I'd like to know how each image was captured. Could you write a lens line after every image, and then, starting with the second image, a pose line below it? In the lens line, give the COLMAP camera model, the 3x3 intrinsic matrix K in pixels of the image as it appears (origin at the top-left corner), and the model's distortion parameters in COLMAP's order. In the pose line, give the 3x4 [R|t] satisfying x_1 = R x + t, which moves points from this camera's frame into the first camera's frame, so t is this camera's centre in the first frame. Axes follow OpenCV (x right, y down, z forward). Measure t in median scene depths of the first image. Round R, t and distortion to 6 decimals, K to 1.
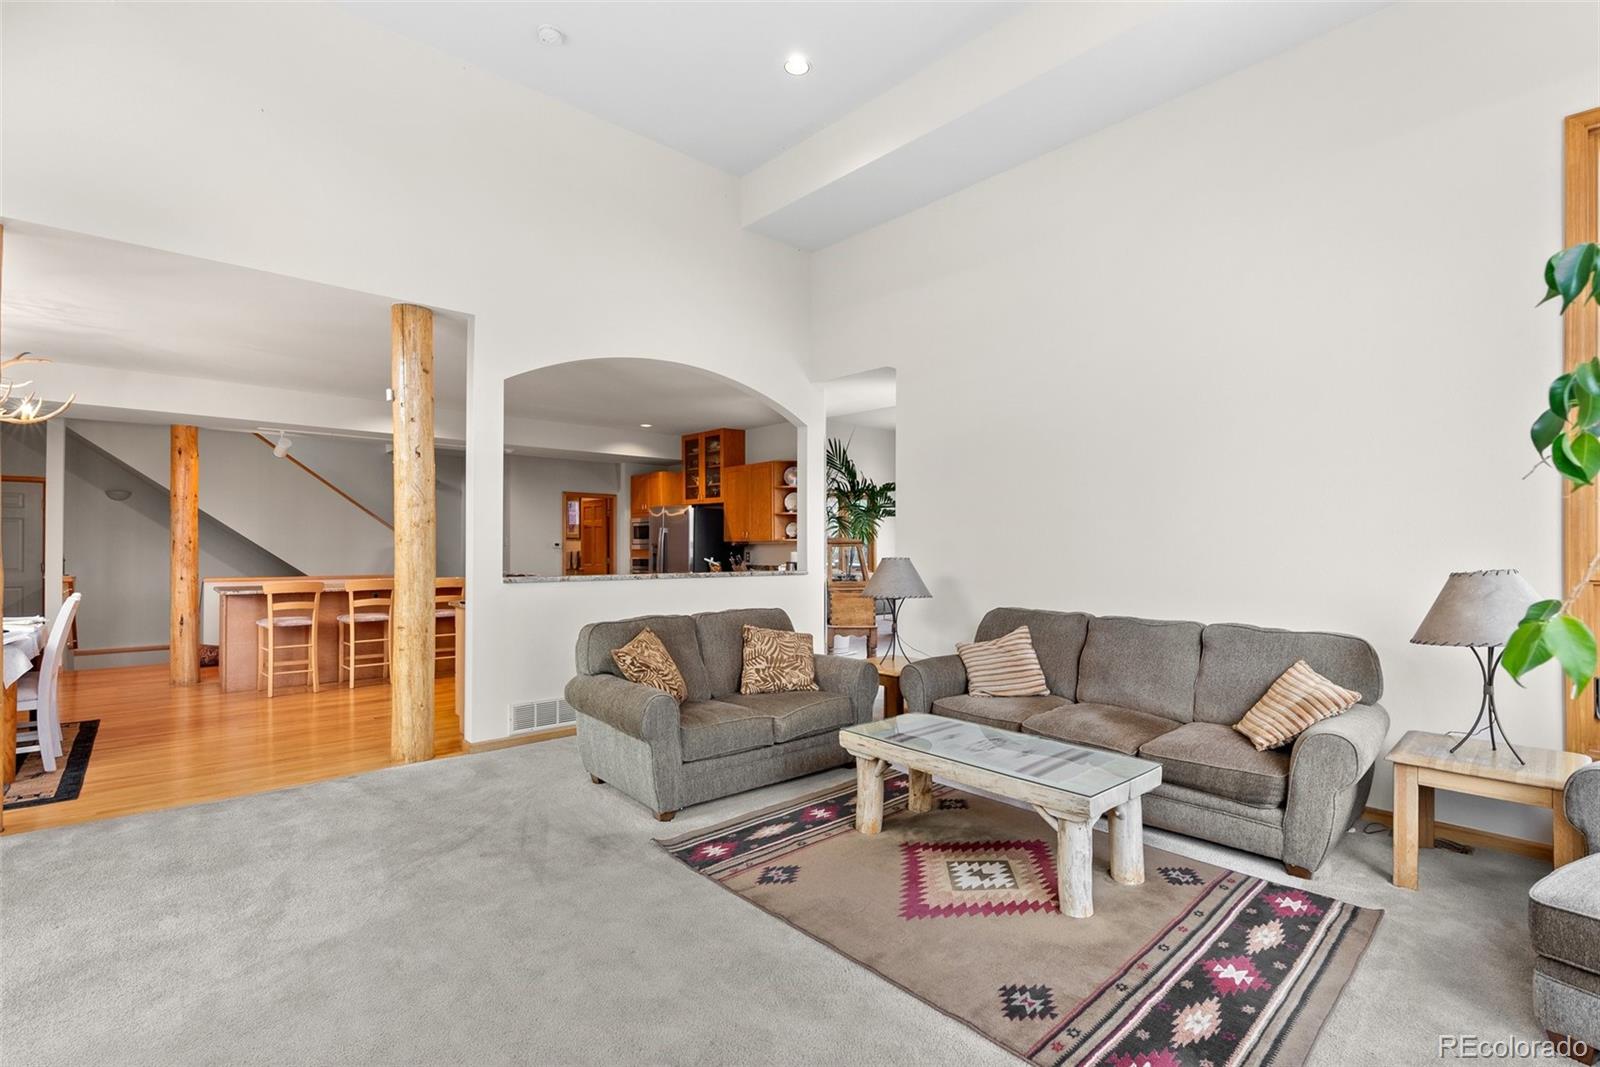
lens RADIAL K [[729.3, 0, 796.4], [0, 729.3, 531.8], [0, 0, 1]] dist [-0.006686, 0.000071]
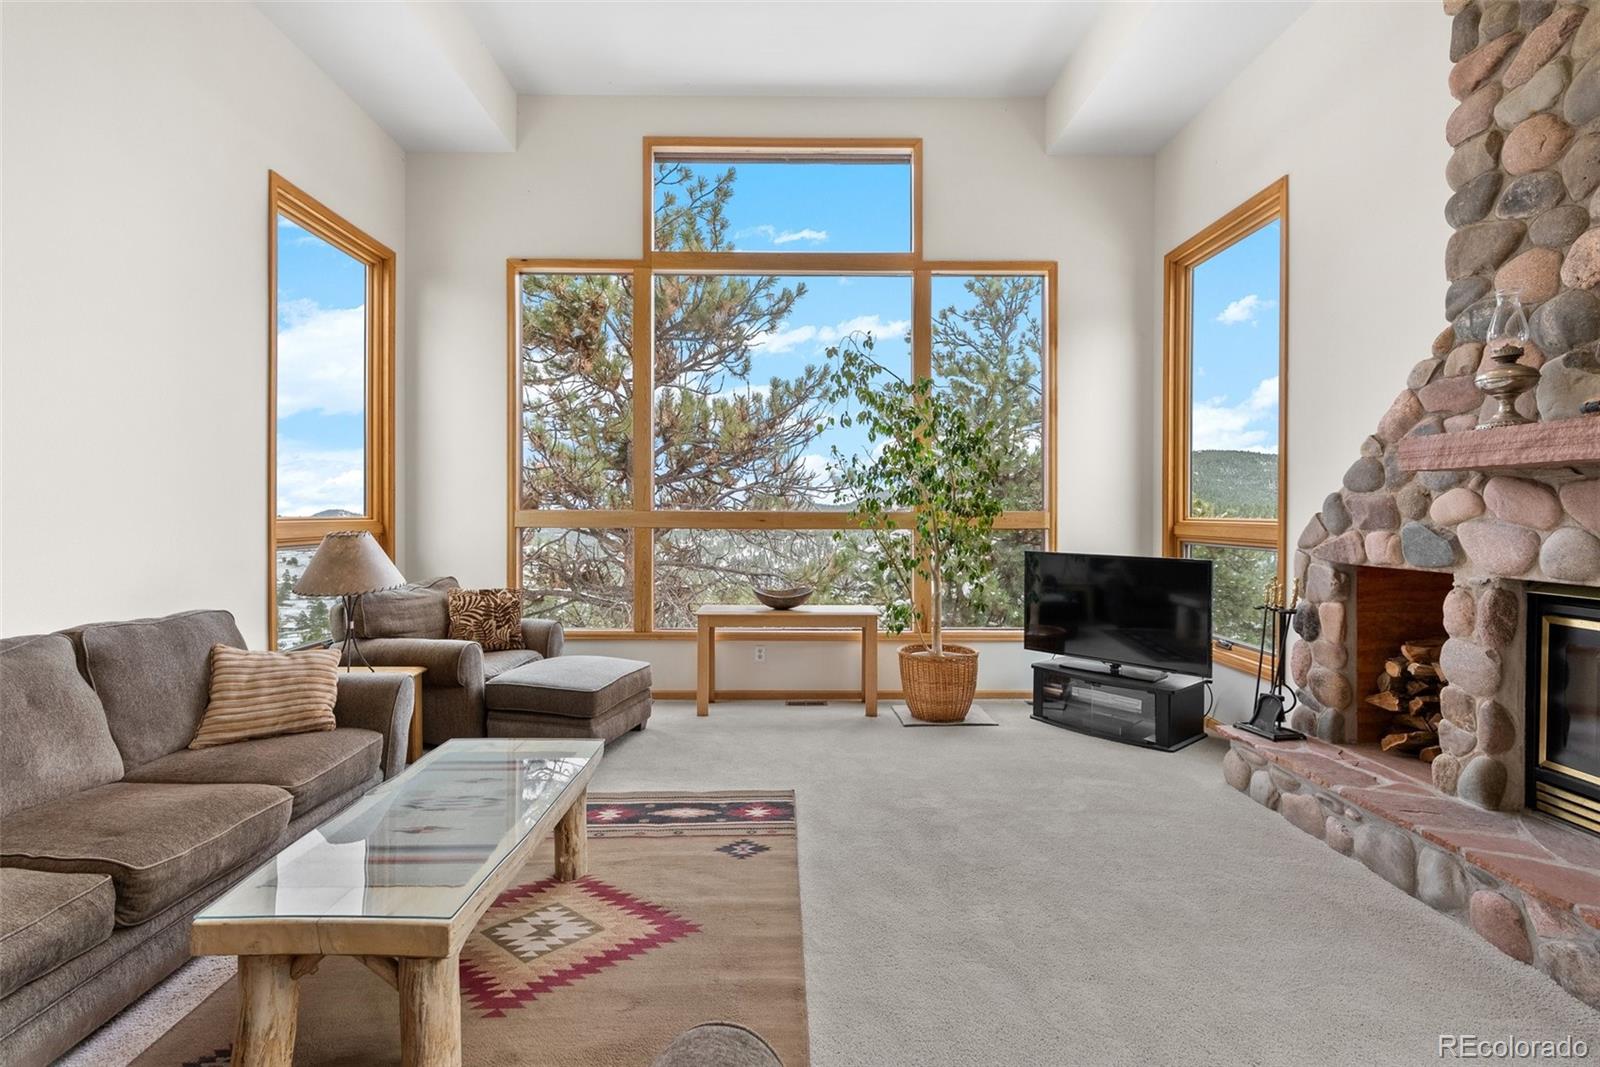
lens RADIAL K [[731.1, 0, 791.5], [0, 731.1, 524.0], [0, 0, 1]] dist [-0.005273, 0.005722]
pose [[-0.751574, -0.009410, 0.659581, -0.471868], [-0.015698, 0.999870, -0.003623, 0.030981], [-0.659462, -0.013077, -0.751625, 1.443922]]
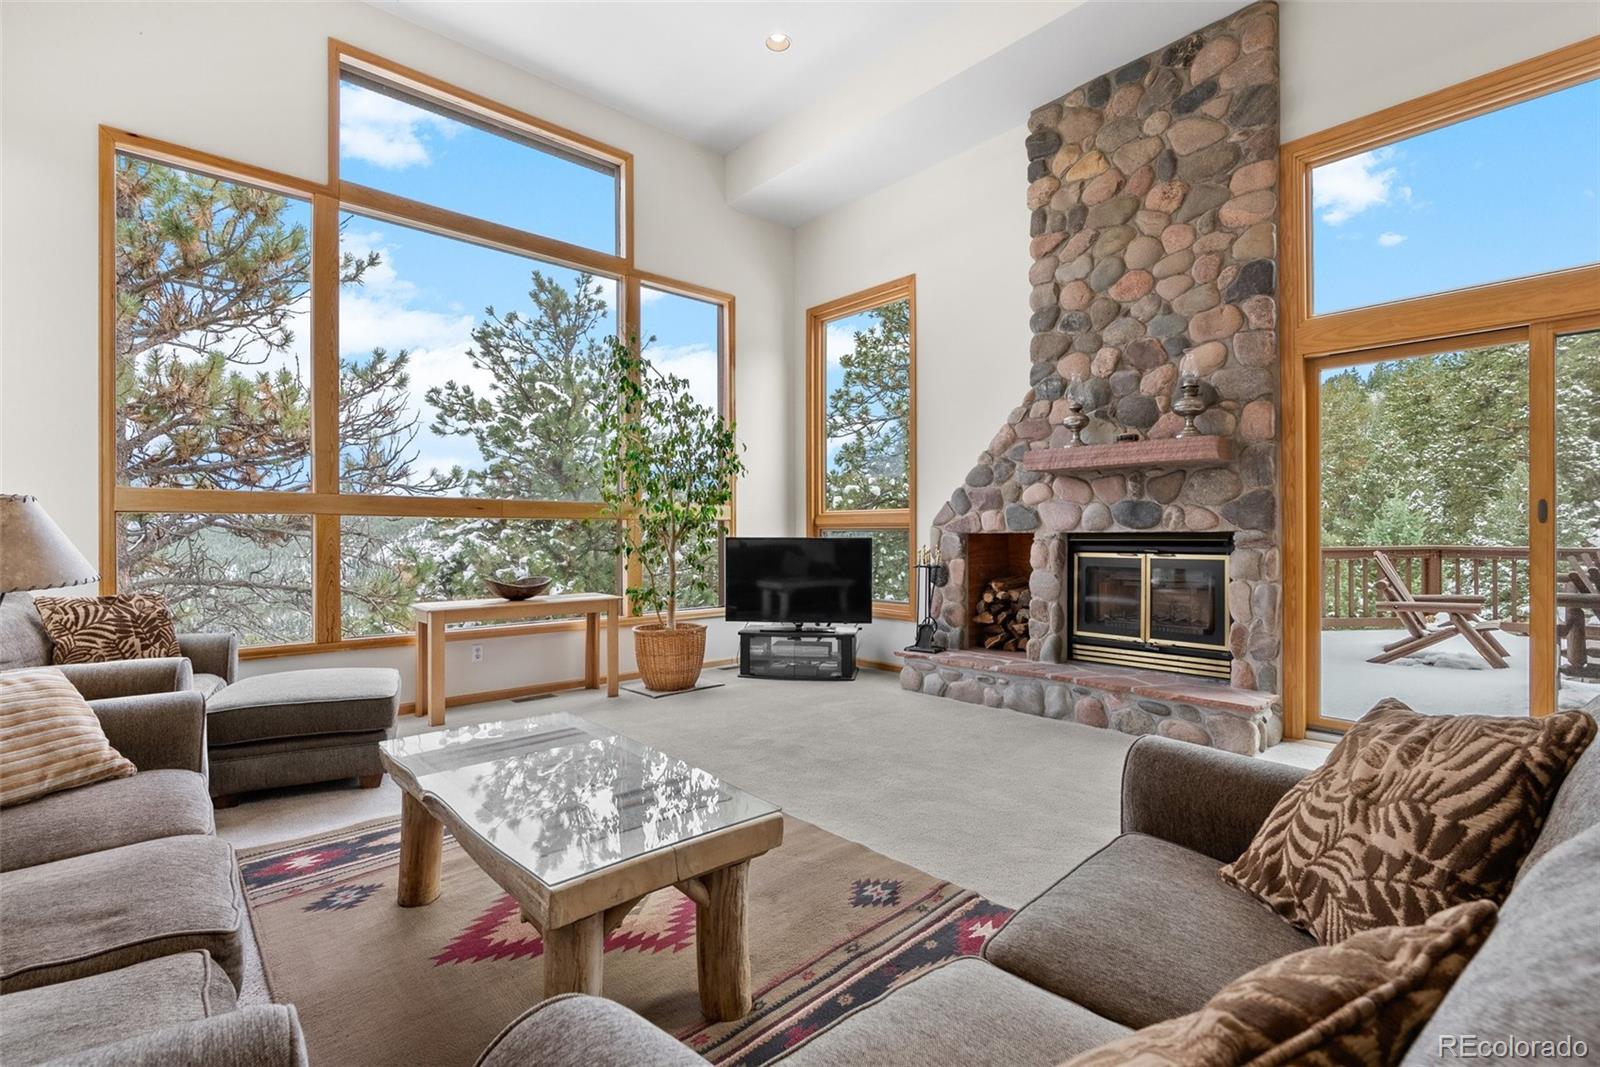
lens RADIAL K [[720.2, 0, 798.6], [0, 720.2, 542.5], [0, 0, 1]] dist [-0.009979, 0.000228]
pose [[-0.999967, 0.005480, -0.005927, 0.060637], [0.005549, 0.999917, -0.011624, 0.118411], [0.005862, -0.011657, -0.999915, 1.777458]]
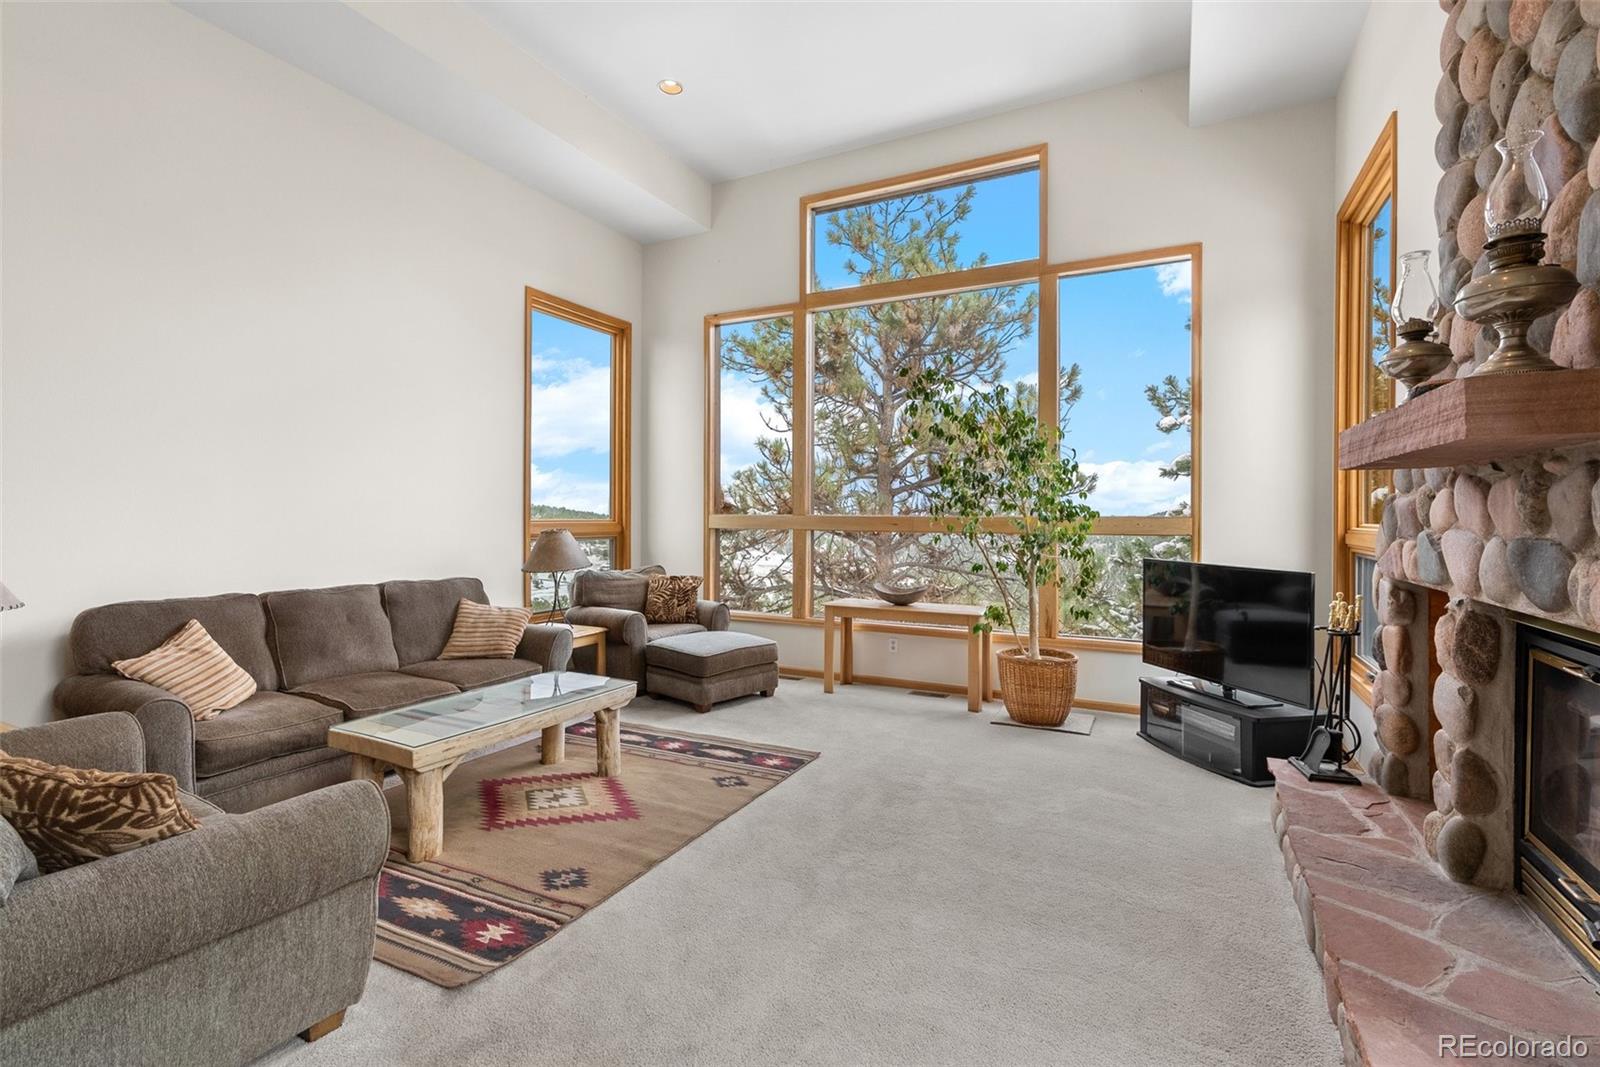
lens RADIAL K [[723.8, 0, 801.6], [0, 723.8, 529.4], [0, 0, 1]] dist [-0.001485, 0.000466]
pose [[-0.357279, -0.015975, 0.933861, -0.978668], [-0.025243, 0.999654, 0.007443, 0.022532], [-0.933657, -0.020915, -0.357558, 1.072973]]
